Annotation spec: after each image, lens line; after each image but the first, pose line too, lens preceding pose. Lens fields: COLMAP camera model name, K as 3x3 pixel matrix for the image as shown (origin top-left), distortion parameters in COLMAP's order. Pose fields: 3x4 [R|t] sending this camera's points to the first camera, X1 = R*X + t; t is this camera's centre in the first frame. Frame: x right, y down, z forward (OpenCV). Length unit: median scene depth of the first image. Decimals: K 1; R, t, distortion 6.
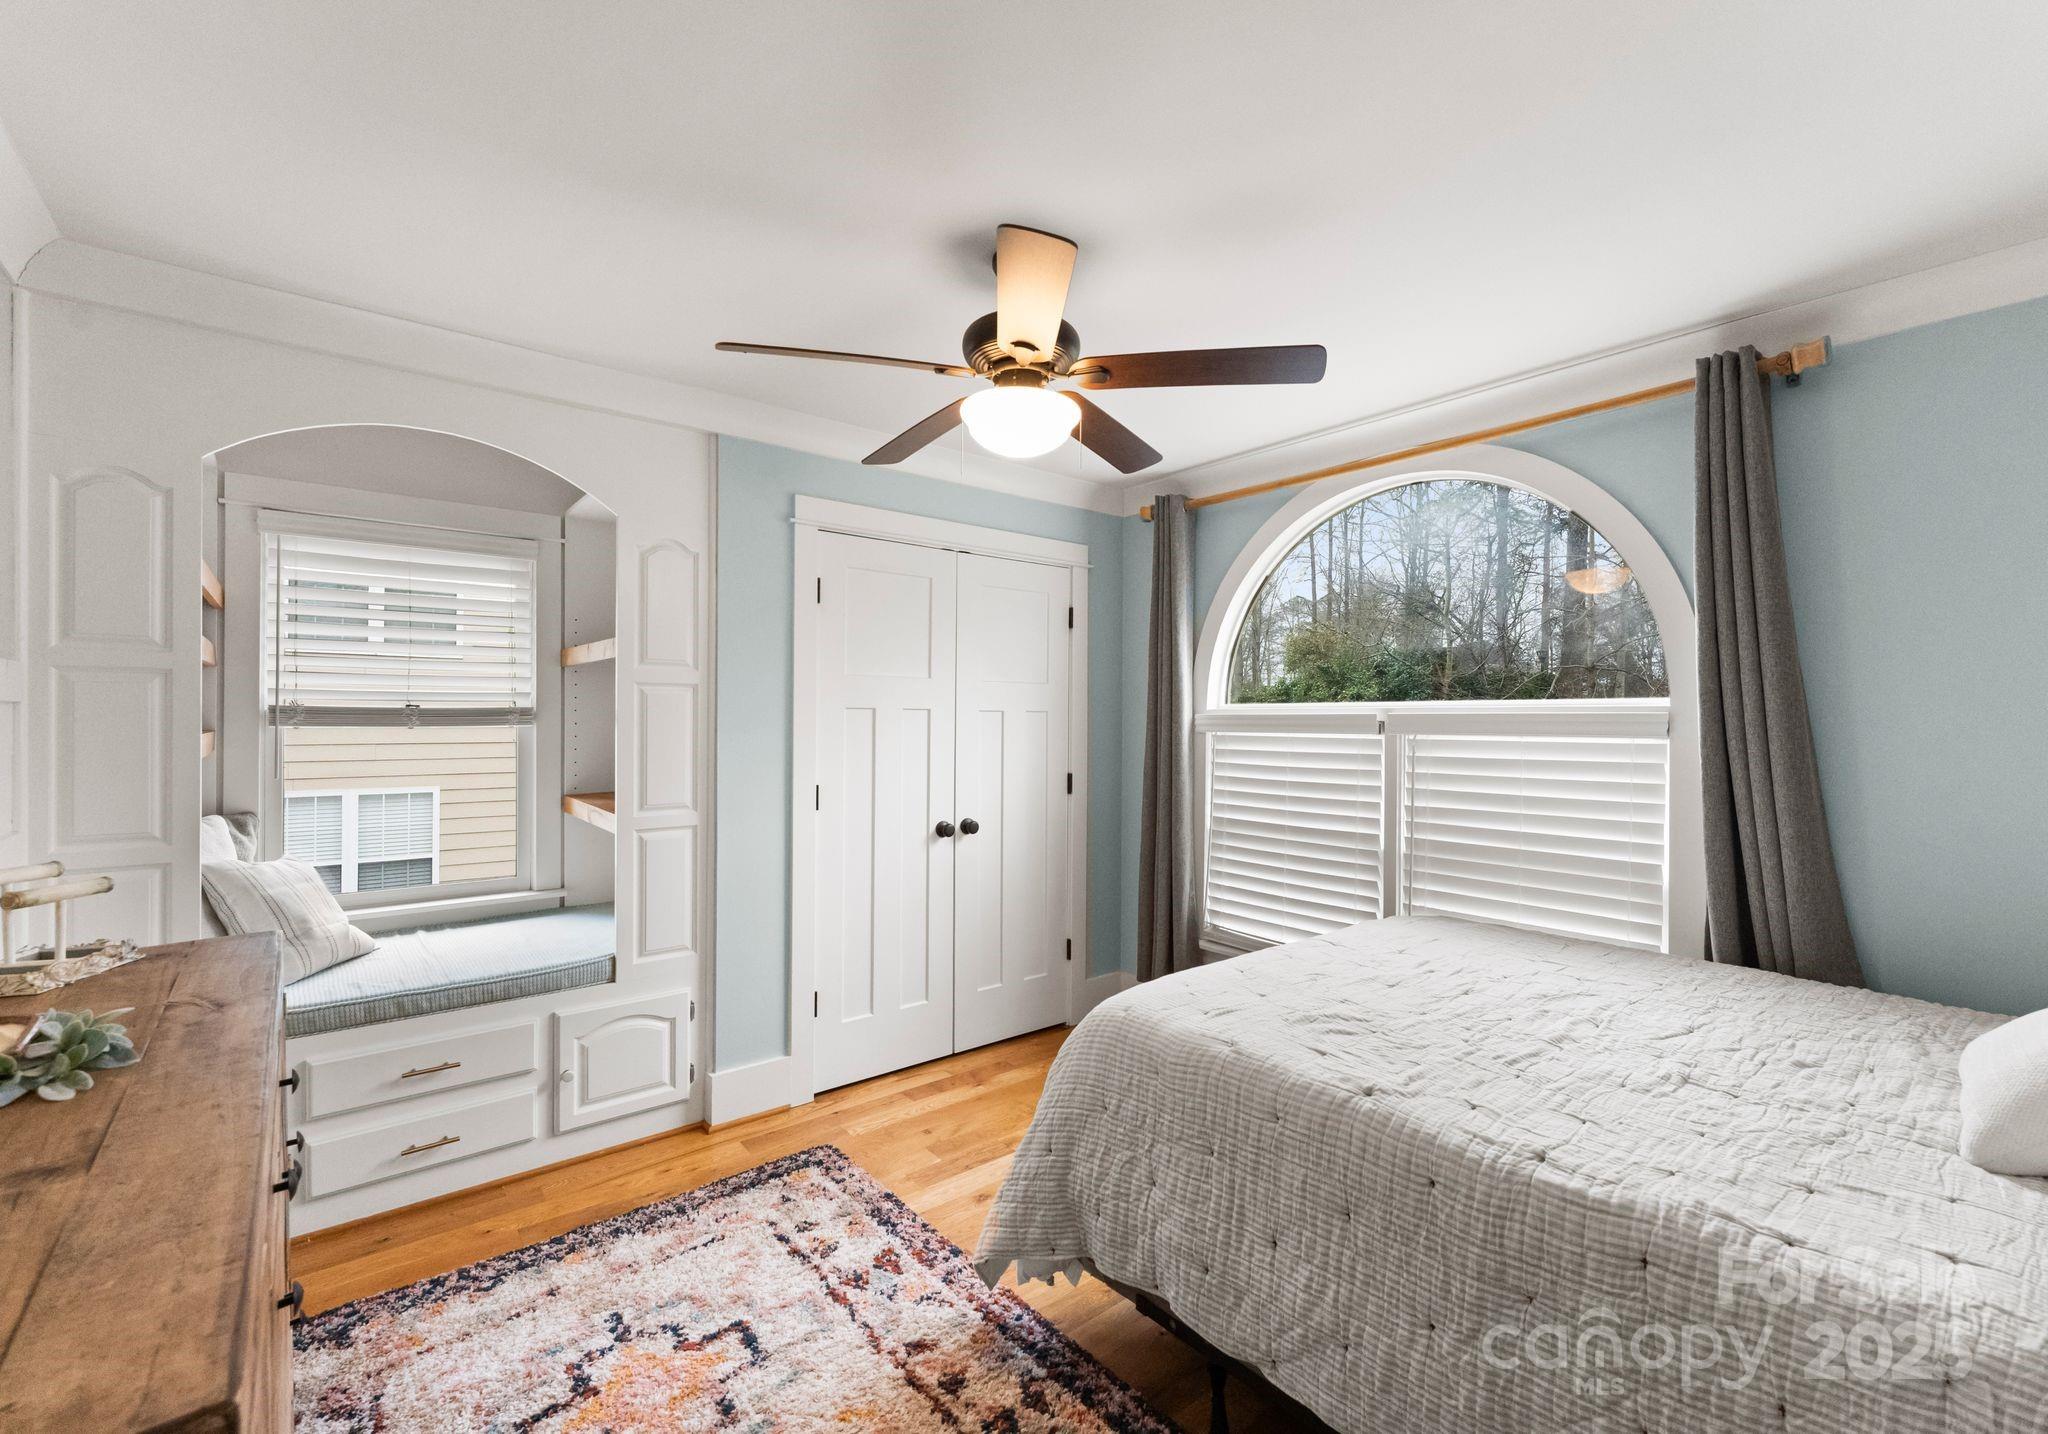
lens RADIAL K [[865.1, 0, 1019.0], [0, 865.1, 720.6], [0, 0, 1]] dist [0.001107, 0.000732]
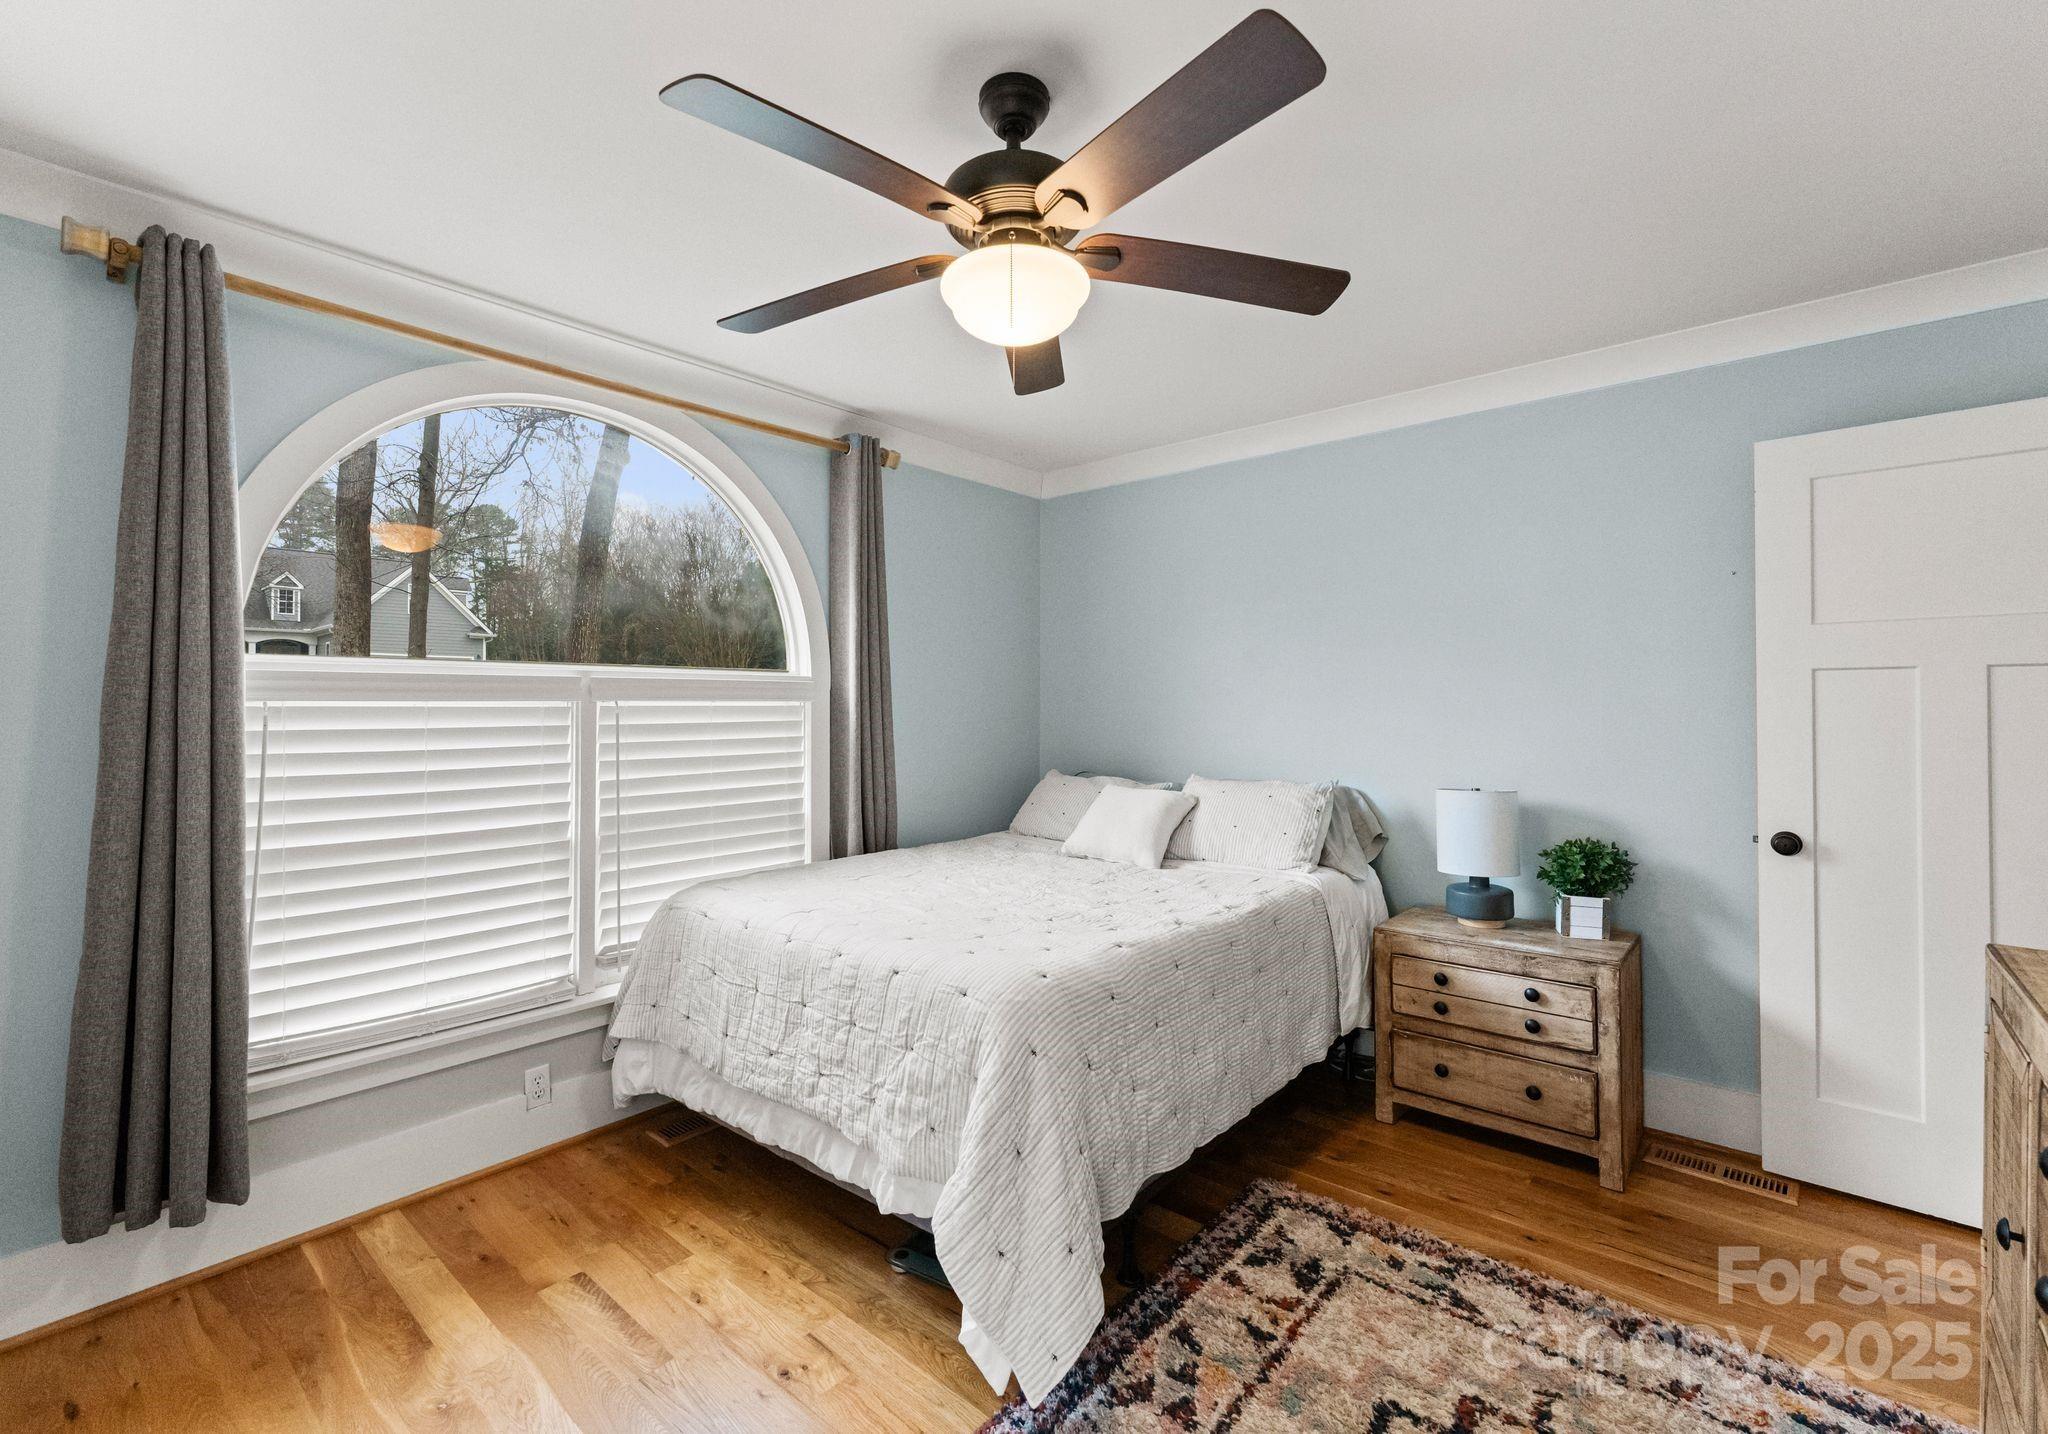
lens RADIAL K [[865.1, 0, 1019.0], [0, 865.1, 720.6], [0, 0, 1]] dist [0.001107, 0.000732]
pose [[-0.145163, -0.011651, 0.989339, -0.587906], [0.014147, 0.999804, 0.013850, 0.035804], [-0.989307, 0.016007, -0.144969, 0.844676]]
